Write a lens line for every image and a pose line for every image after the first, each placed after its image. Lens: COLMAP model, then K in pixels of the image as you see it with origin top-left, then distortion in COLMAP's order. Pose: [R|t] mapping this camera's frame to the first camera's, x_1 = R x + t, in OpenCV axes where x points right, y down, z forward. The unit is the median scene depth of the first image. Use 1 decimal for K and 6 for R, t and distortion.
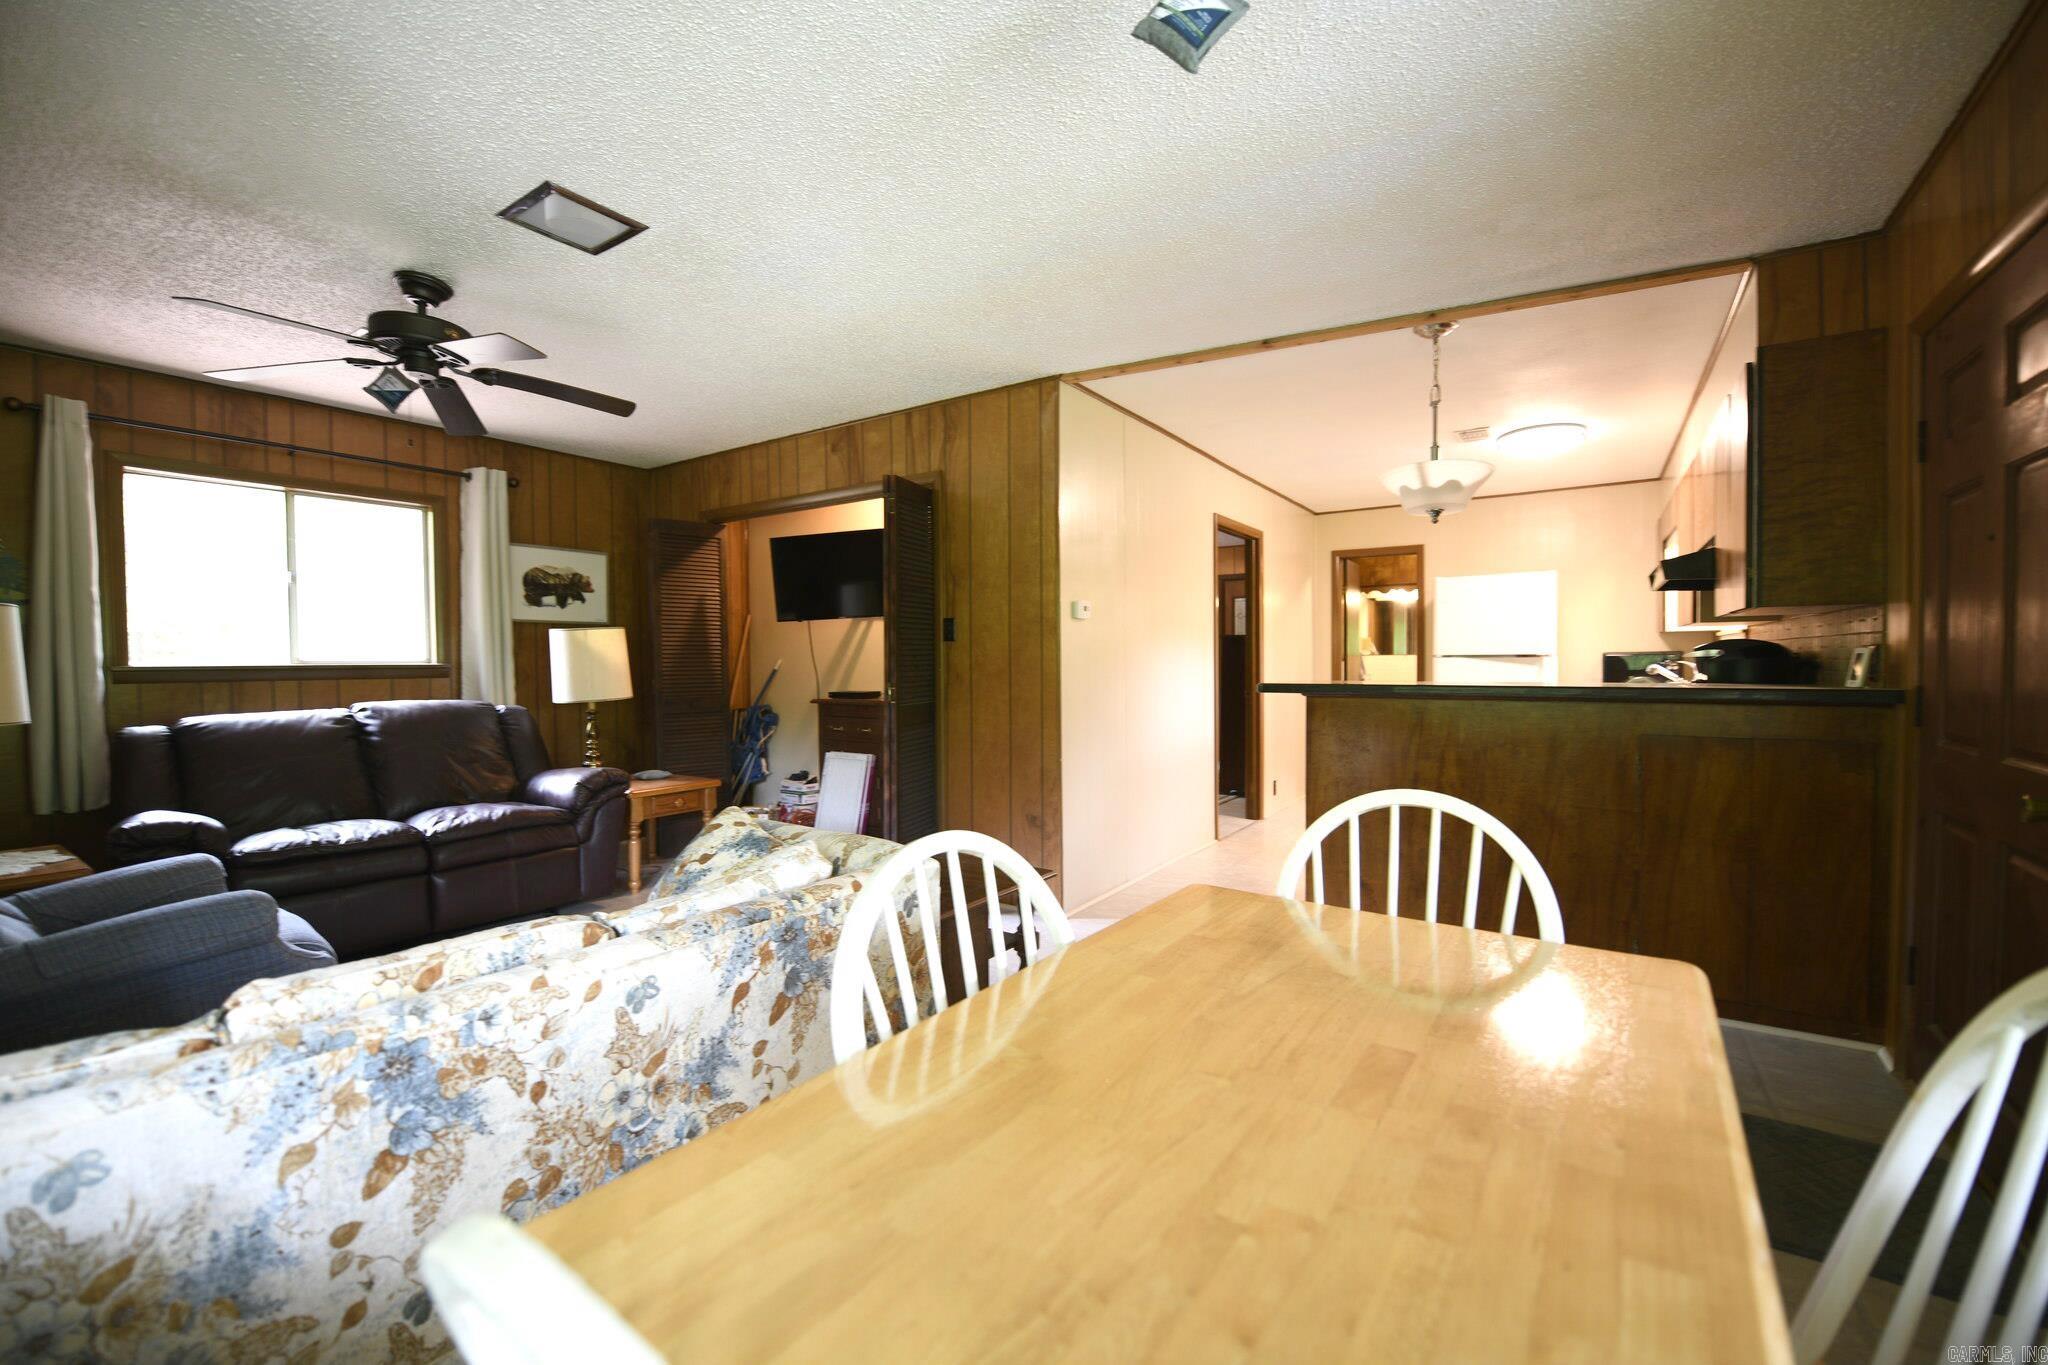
lens RADIAL K [[830.2, 0, 1022.5], [0, 830.2, 679.7], [0, 0, 1]] dist [-0.011948, -0.005509]
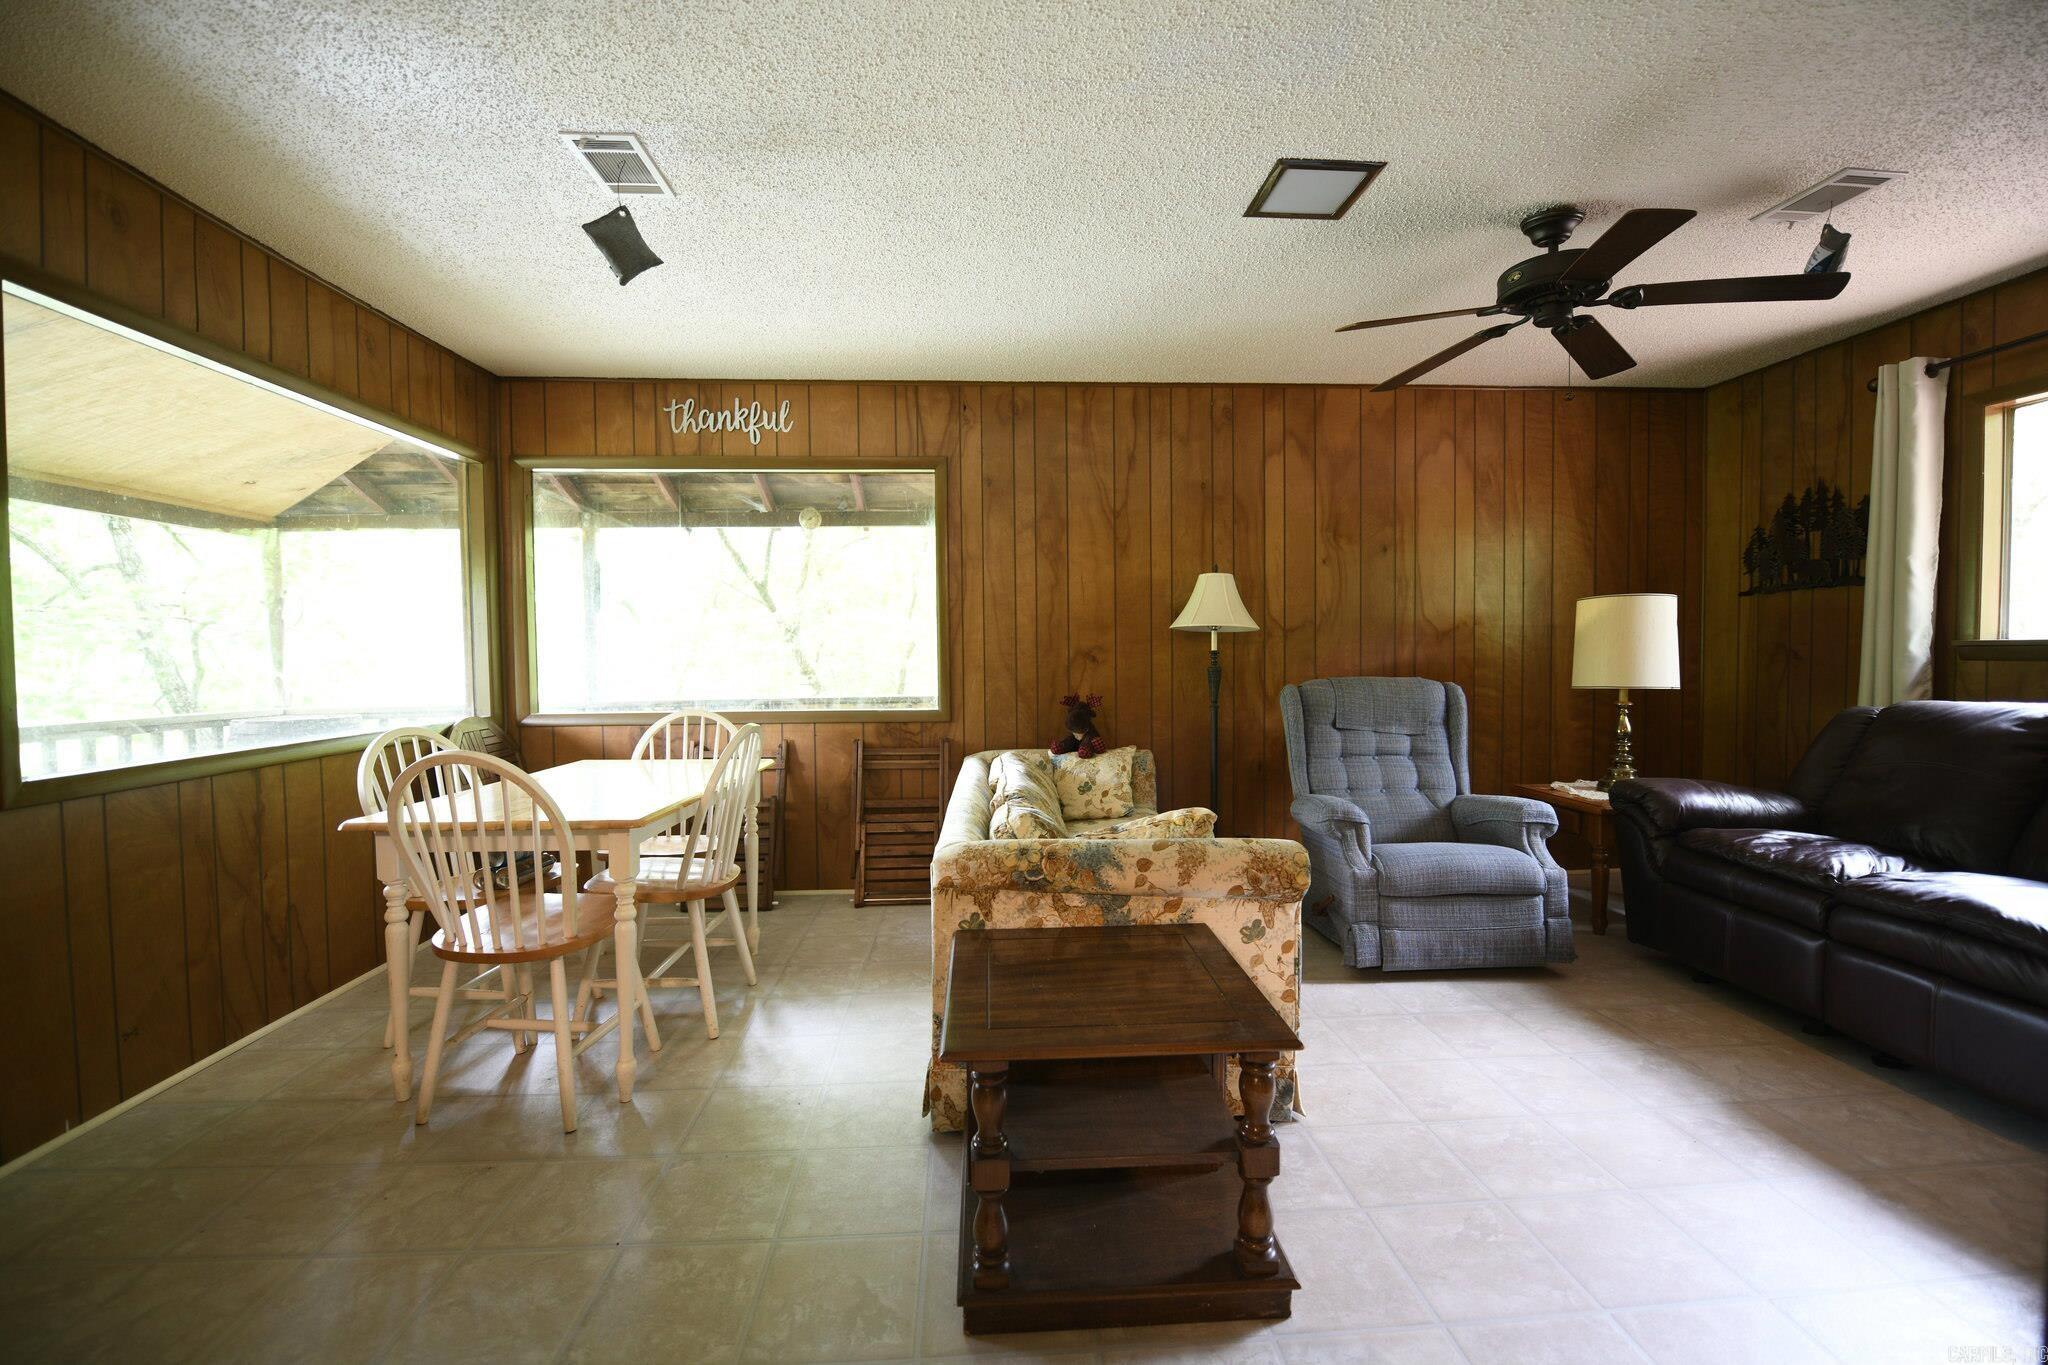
lens RADIAL K [[830.2, 0, 1022.5], [0, 830.2, 679.7], [0, 0, 1]] dist [-0.011948, -0.005509]
pose [[-0.795646, 0.033713, -0.604823, 0.192594], [0.000613, 0.998494, 0.054850, -0.018581], [0.605762, 0.043270, -0.794469, 0.912005]]
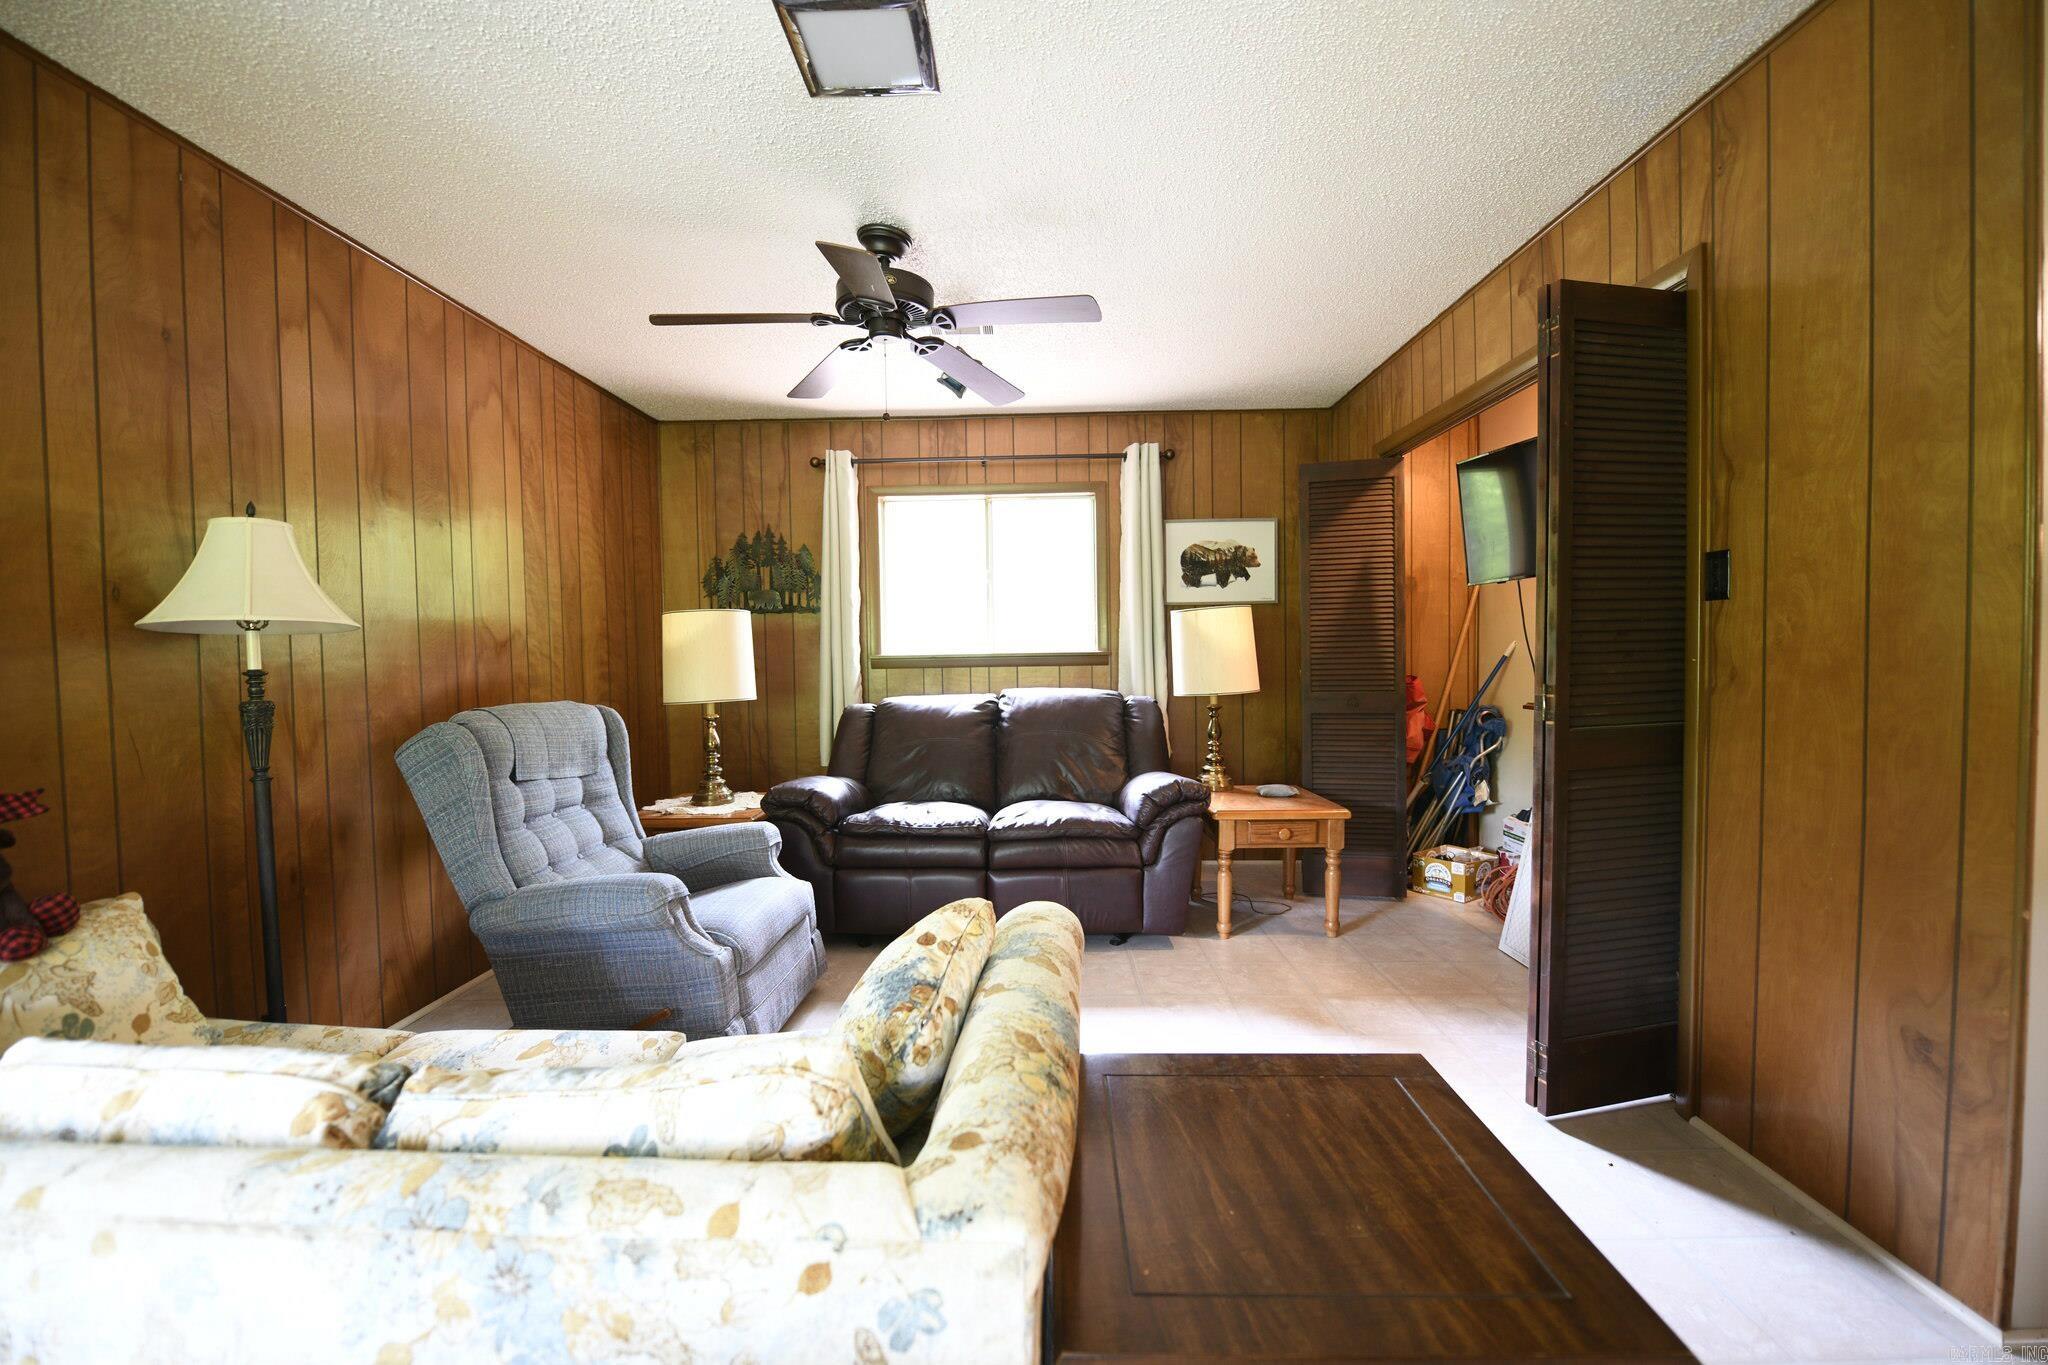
lens RADIAL K [[830.2, 0, 1022.5], [0, 830.2, 679.7], [0, 0, 1]] dist [-0.011948, -0.005509]
pose [[0.543076, 0.024176, -0.839335, 0.091012], [-0.007353, 0.999684, 0.024037, -0.008913], [0.839651, -0.006882, 0.543082, 0.412410]]
